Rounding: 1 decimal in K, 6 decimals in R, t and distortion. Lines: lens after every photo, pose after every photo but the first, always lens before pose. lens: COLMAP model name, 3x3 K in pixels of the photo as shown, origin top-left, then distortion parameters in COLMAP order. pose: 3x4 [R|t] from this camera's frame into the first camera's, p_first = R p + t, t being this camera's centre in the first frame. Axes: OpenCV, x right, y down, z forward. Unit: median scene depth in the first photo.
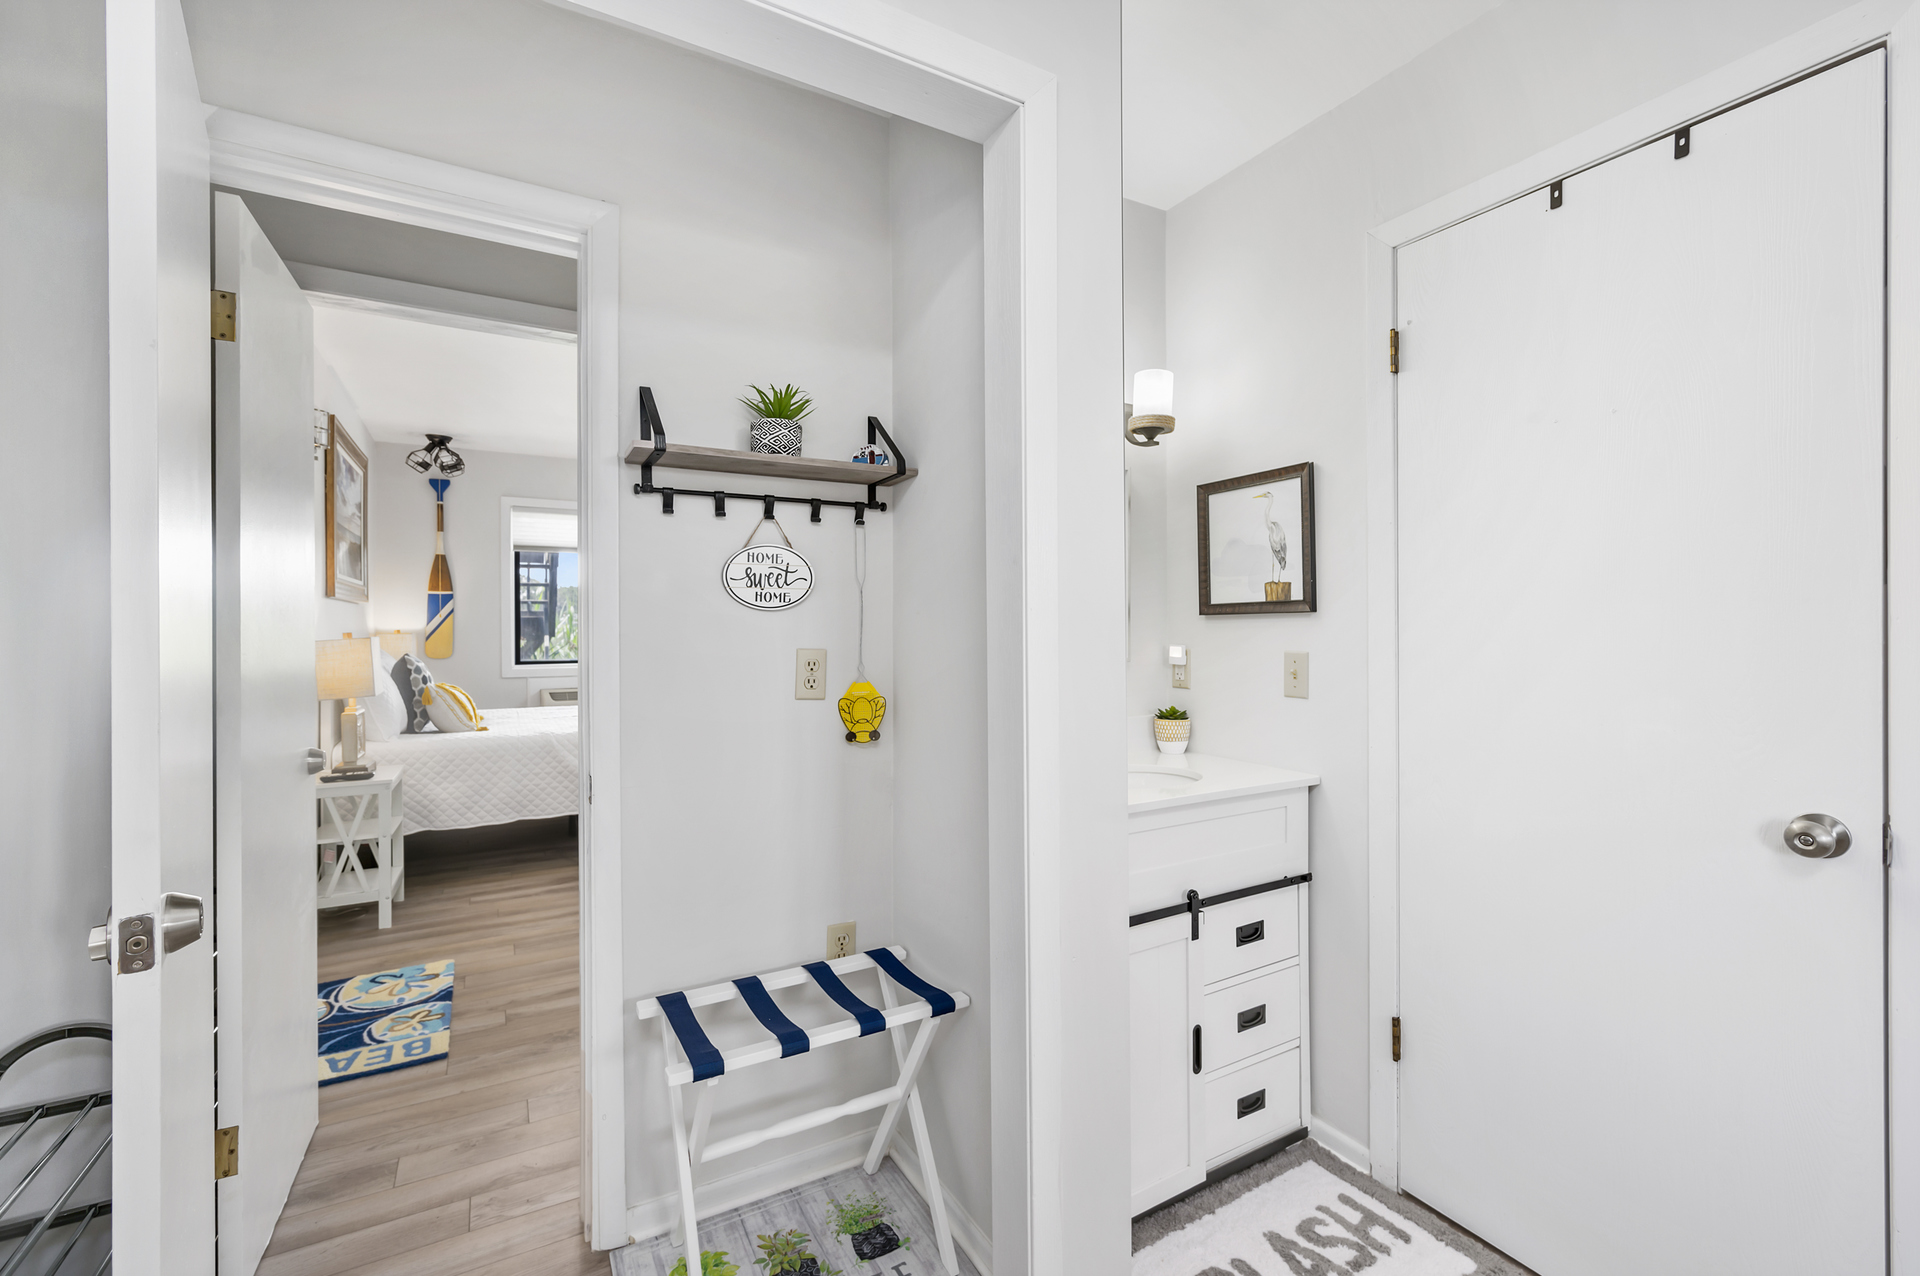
lens RADIAL K [[849.3, 0, 961.7], [0, 849.3, 634.0], [0, 0, 1]] dist [-0.002385, -0.000211]
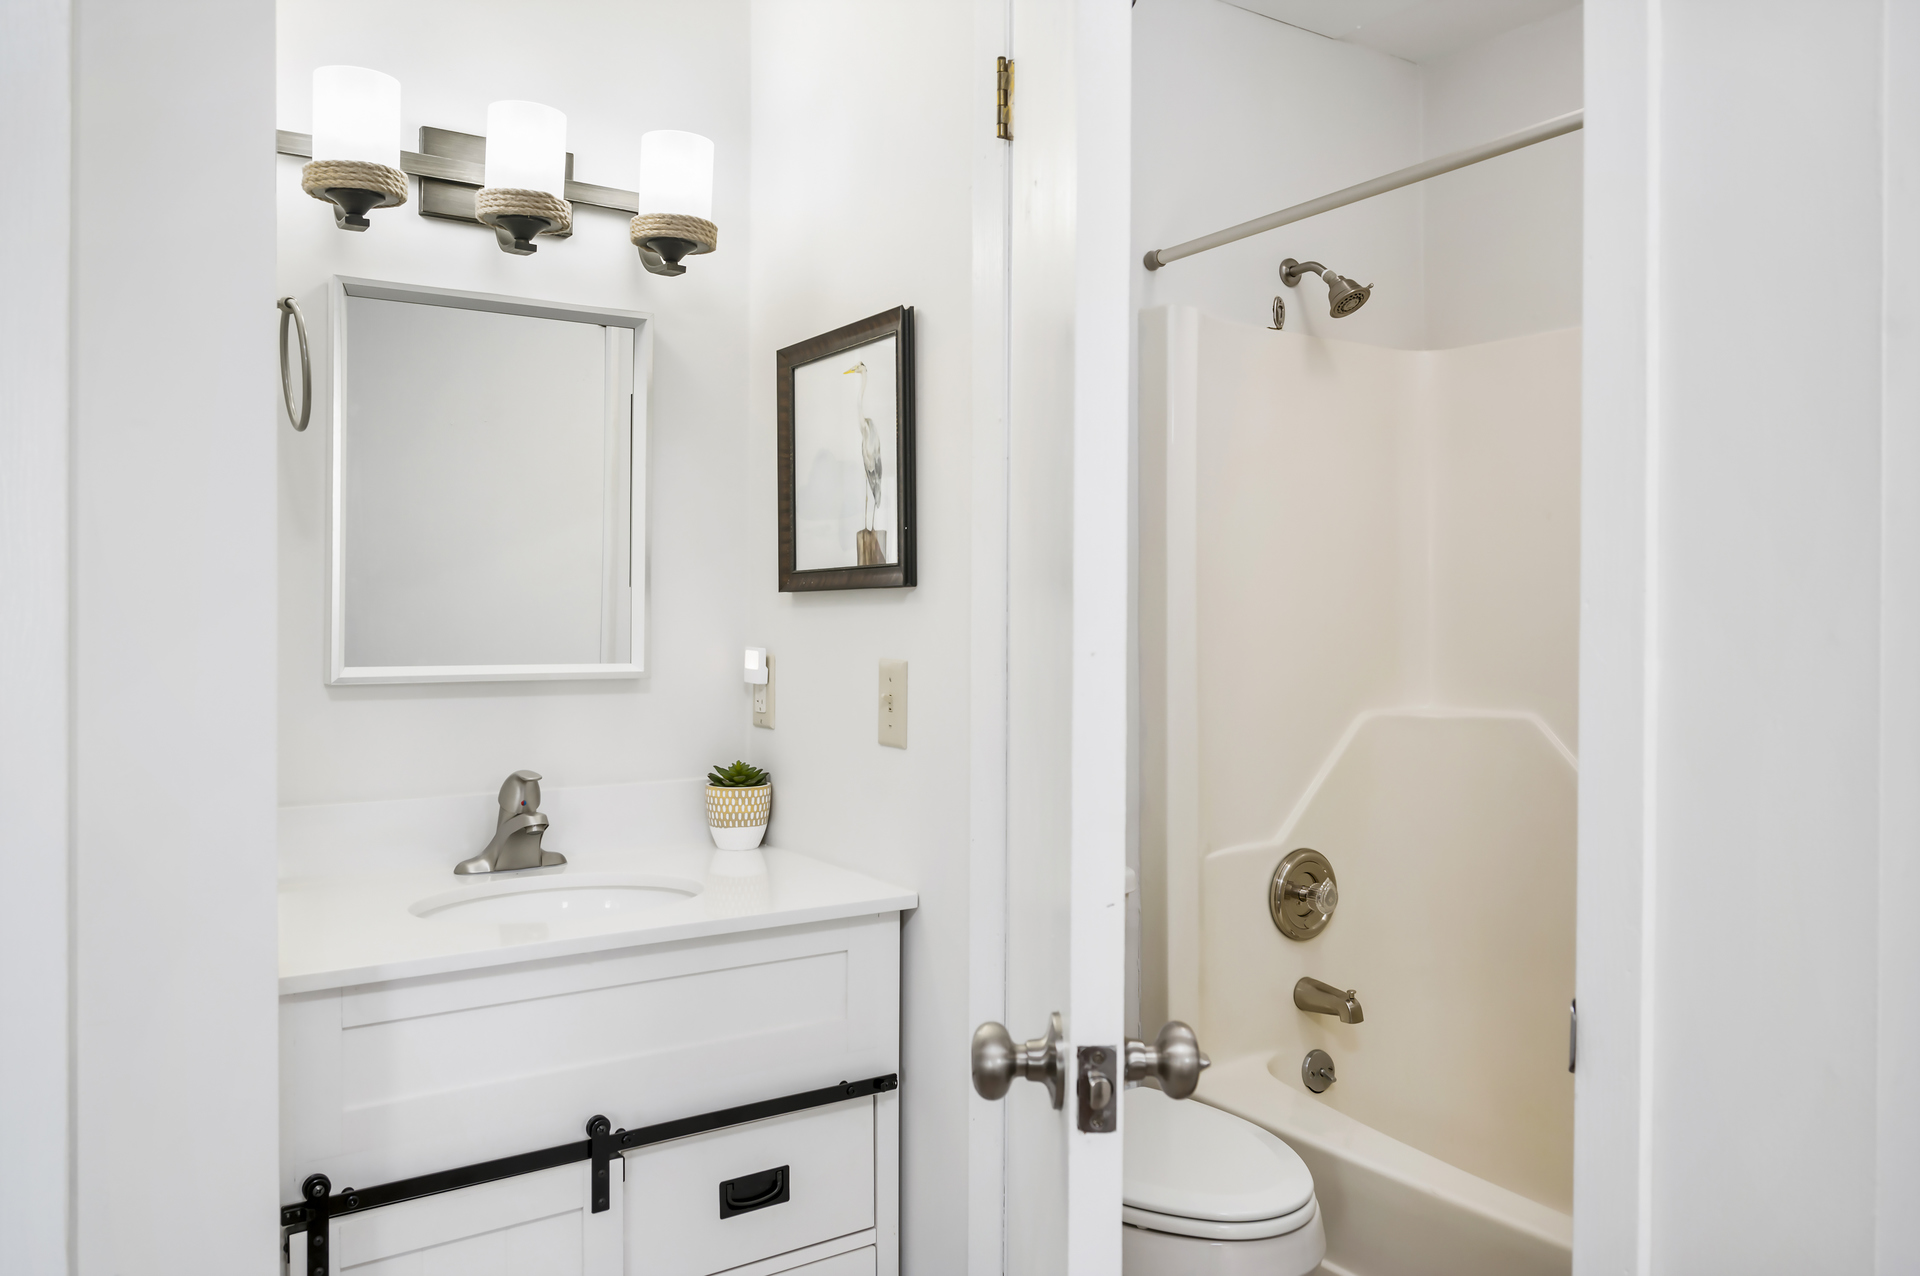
lens RADIAL K [[1459.6, 0, 960.0], [0, 1459.6, 638.0], [0, 0, 1]] dist [0.000007, 0.001468]
pose [[0.996605, 0.004852, 0.082188, 0.367663], [-0.005392, 0.999965, 0.006349, 0.000448], [-0.082154, -0.006771, 0.996597, 0.078385]]
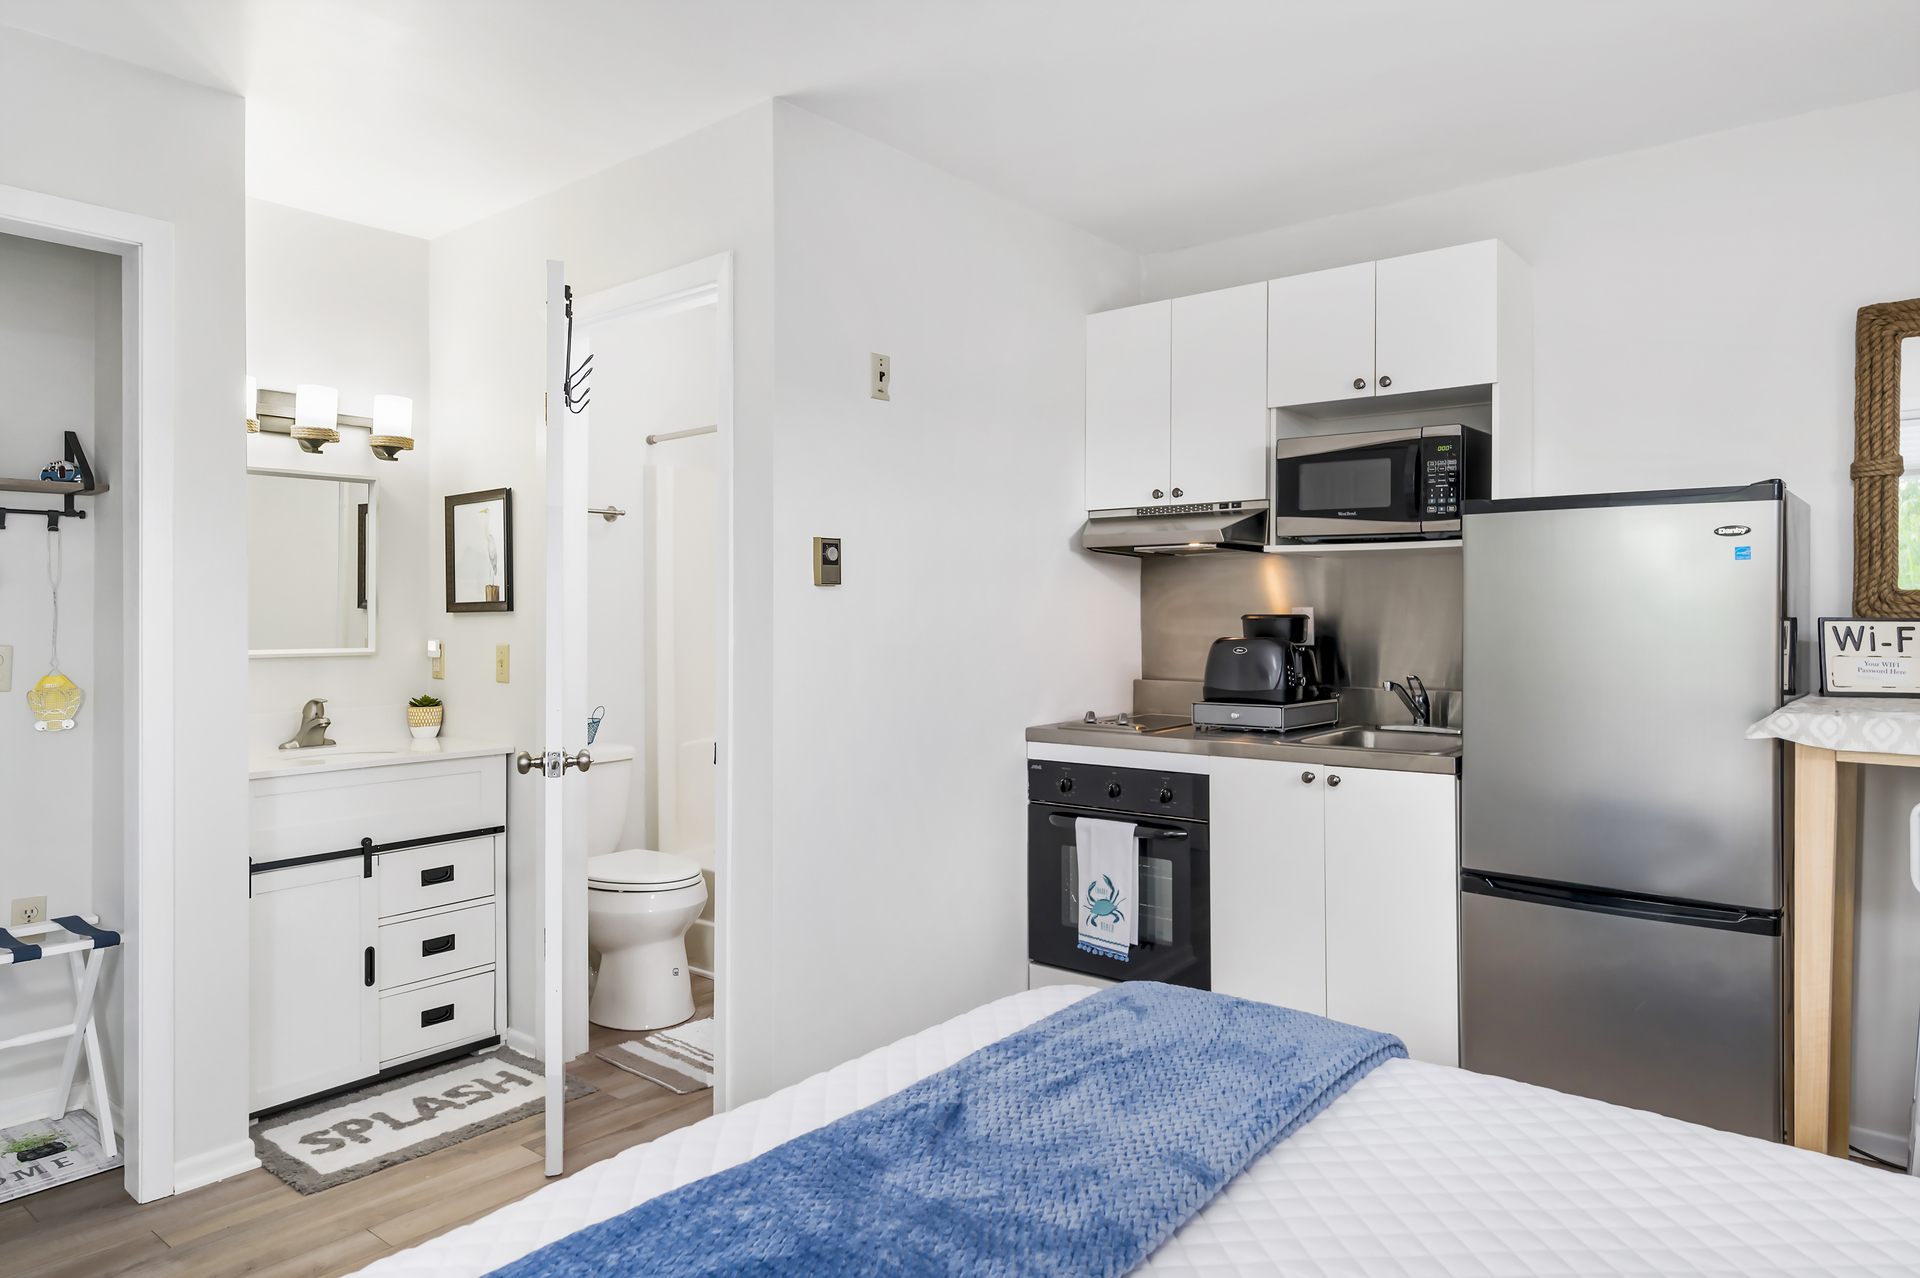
lens RADIAL K [[1181.9, 0, 966.5], [0, 1181.9, 610.9], [0, 0, 1]] dist [0.001430, -0.003578]
pose [[0.927501, 0.001071, 0.373819, 0.384869], [0.003416, 0.999930, -0.011340, -0.004784], [-0.373805, 0.011795, 0.927432, -0.811222]]
